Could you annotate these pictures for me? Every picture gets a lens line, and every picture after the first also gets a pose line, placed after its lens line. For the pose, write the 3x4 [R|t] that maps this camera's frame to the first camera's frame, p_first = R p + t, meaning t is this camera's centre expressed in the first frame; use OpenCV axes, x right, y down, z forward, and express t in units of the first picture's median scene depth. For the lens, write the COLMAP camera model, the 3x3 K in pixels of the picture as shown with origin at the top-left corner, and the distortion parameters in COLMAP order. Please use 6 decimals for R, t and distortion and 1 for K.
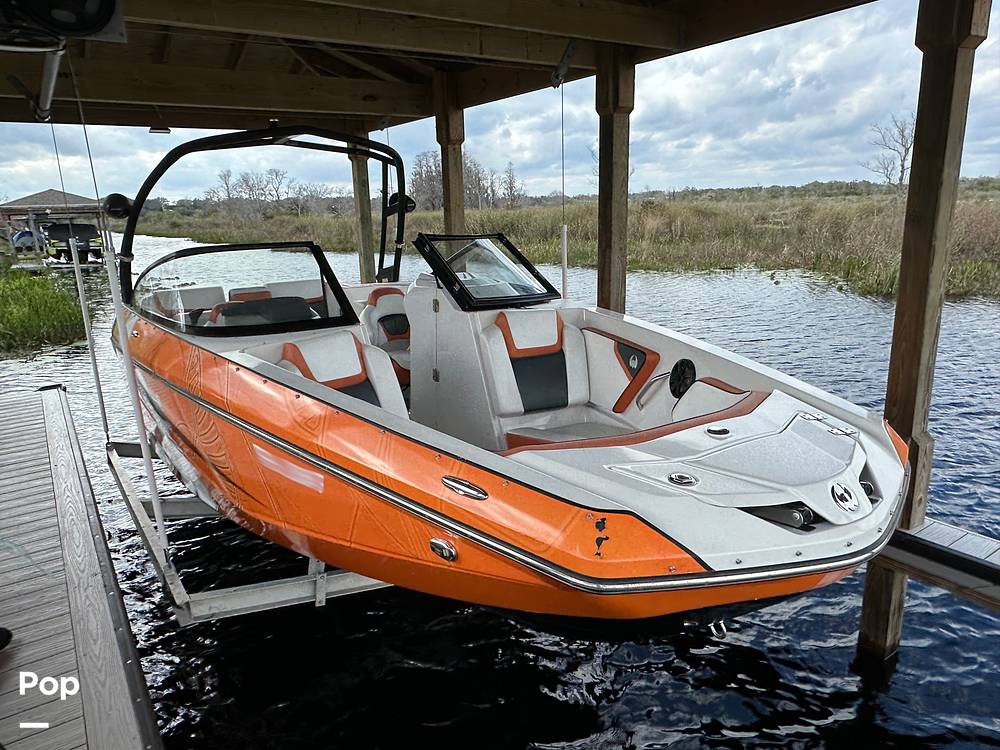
lens RADIAL K [[663.0, 0, 500.0], [0, 663.0, 375.0], [0, 0, 1]] dist [-0.000216, 0.000318]
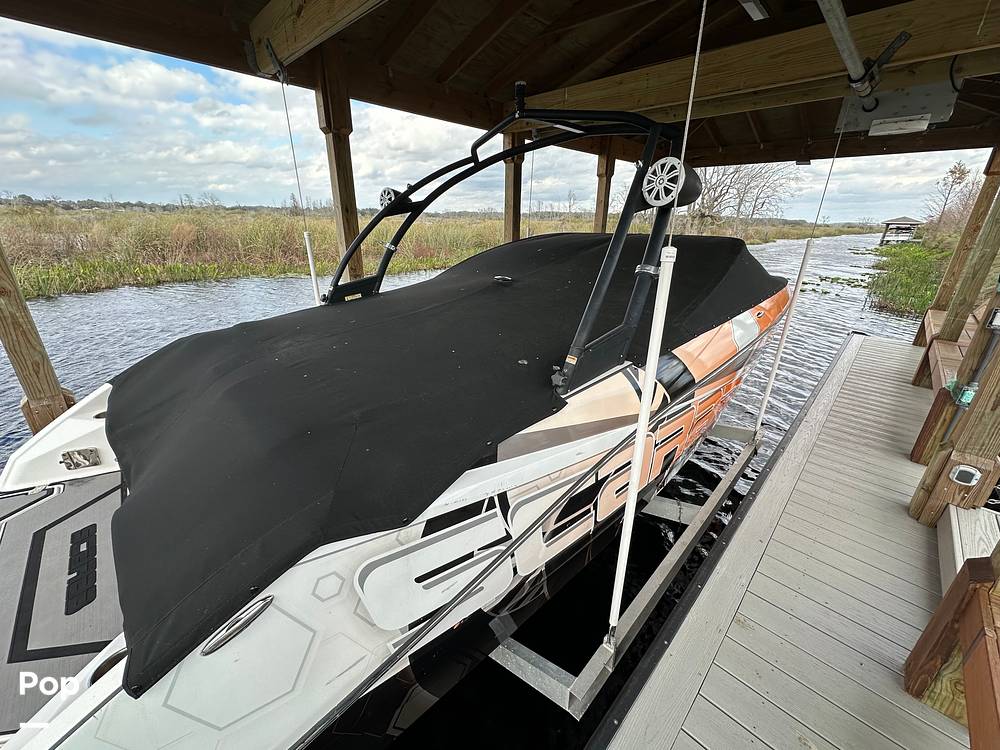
lens RADIAL K [[399.5, 0, 500.0], [0, 399.5, 375.0], [0, 0, 1]] dist [-0.002279, -0.000467]
pose [[-0.192027, -0.328557, 0.924757, -0.939295], [0.226589, 0.901990, 0.367520, -0.273461], [-0.954873, 0.280114, -0.098759, 1.238793]]
